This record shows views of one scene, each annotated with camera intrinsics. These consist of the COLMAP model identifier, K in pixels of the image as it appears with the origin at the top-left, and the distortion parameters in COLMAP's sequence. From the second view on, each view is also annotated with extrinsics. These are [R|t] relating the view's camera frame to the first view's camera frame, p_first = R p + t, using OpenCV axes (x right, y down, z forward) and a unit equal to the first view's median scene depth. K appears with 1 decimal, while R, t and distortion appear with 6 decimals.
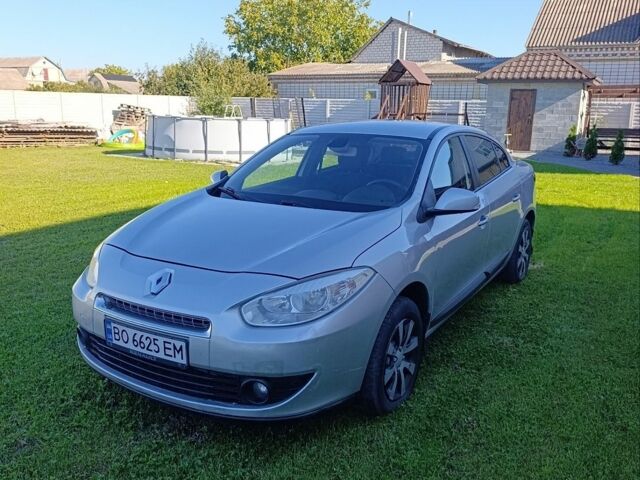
lens RADIAL K [[572.3, 0, 330.8], [0, 572.3, 240.0], [0, 0, 1]] dist [0.047264, -0.067742]
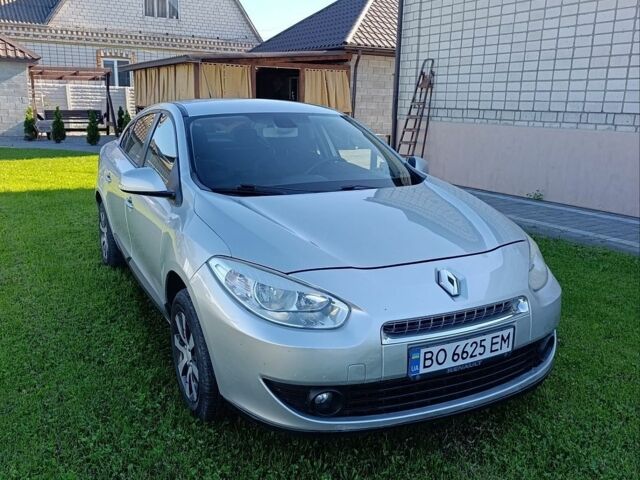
lens RADIAL K [[572.8, 0, 329.9], [0, 572.8, 229.4], [0, 0, 1]] dist [0.042434, -0.059353]
pose [[0.534057, -0.189001, 0.824052, -0.127142], [0.179594, 0.977808, 0.107874, -0.015324], [-0.826153, 0.090384, 0.556149, 0.075576]]
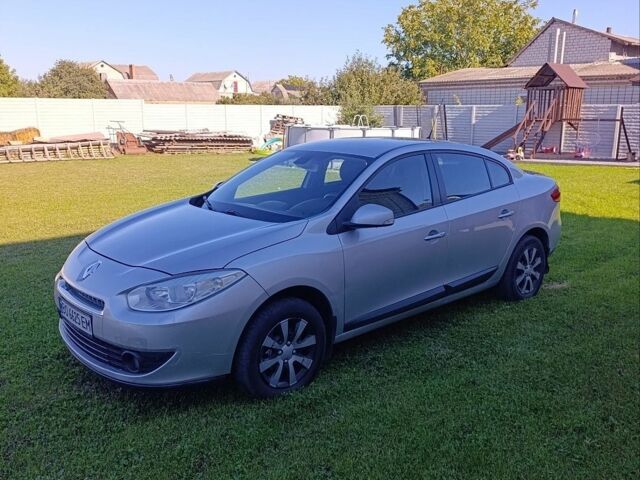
lens RADIAL K [[572.3, 0, 330.8], [0, 572.3, 240.0], [0, 0, 1]] dist [0.047264, -0.067742]
pose [[0.956354, 0.049299, -0.288023, 0.067007], [-0.051899, 0.998651, -0.001394, -0.002413], [0.287566, 0.016281, 0.957623, -0.008758]]
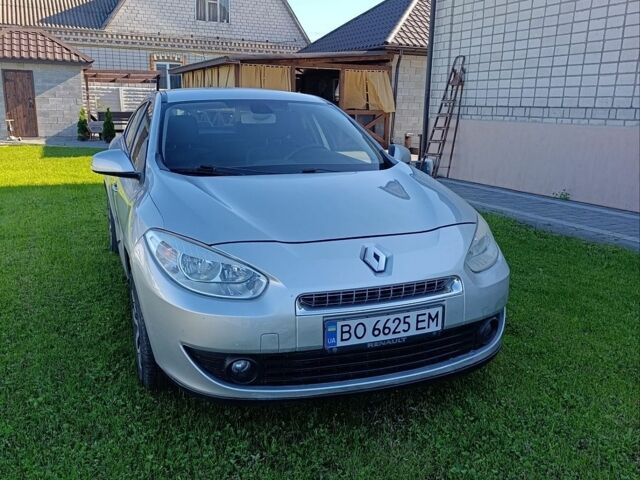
lens RADIAL K [[572.3, 0, 330.8], [0, 572.3, 240.0], [0, 0, 1]] dist [0.047264, -0.067742]
pose [[0.609997, -0.186304, 0.770191, -0.116355], [0.170222, 0.980085, 0.102260, -0.006423], [-0.773905, 0.068725, 0.629562, 0.057515]]
